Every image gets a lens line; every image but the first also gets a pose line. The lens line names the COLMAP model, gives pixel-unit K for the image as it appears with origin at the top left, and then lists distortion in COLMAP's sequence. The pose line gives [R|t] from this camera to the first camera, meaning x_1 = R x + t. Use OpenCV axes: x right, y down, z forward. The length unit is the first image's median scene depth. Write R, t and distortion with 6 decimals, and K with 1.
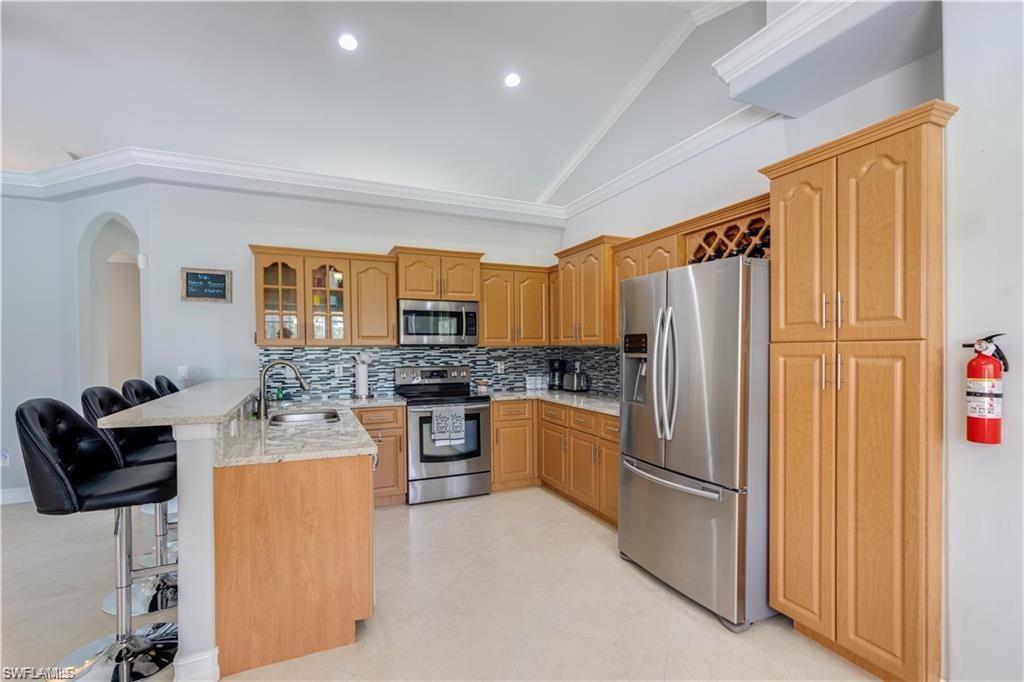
lens RADIAL K [[463.2, 0, 512.2], [0, 463.2, 348.1], [0, 0, 1]] dist [-0.013967, 0.001515]
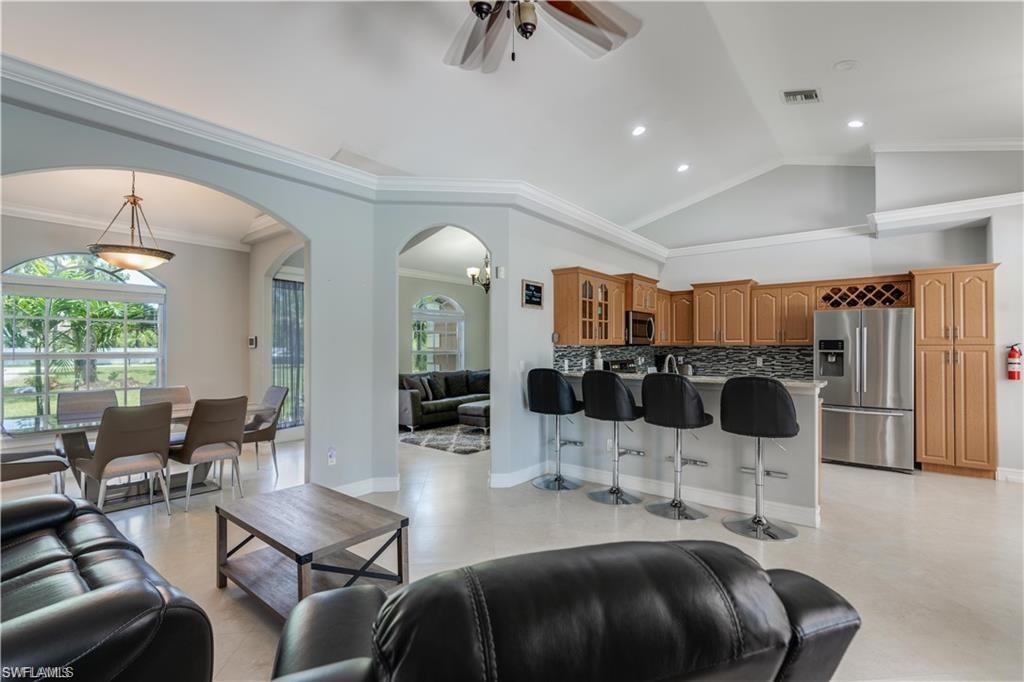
lens RADIAL K [[463.2, 0, 508.3], [0, 463.2, 341.6], [0, 0, 1]] dist [-0.013967, 0.001515]
pose [[0.892233, 0.010749, 0.451448, -1.298446], [-0.005460, 0.999900, -0.013018, 0.005608], [-0.451543, 0.009150, 0.892202, -0.073423]]
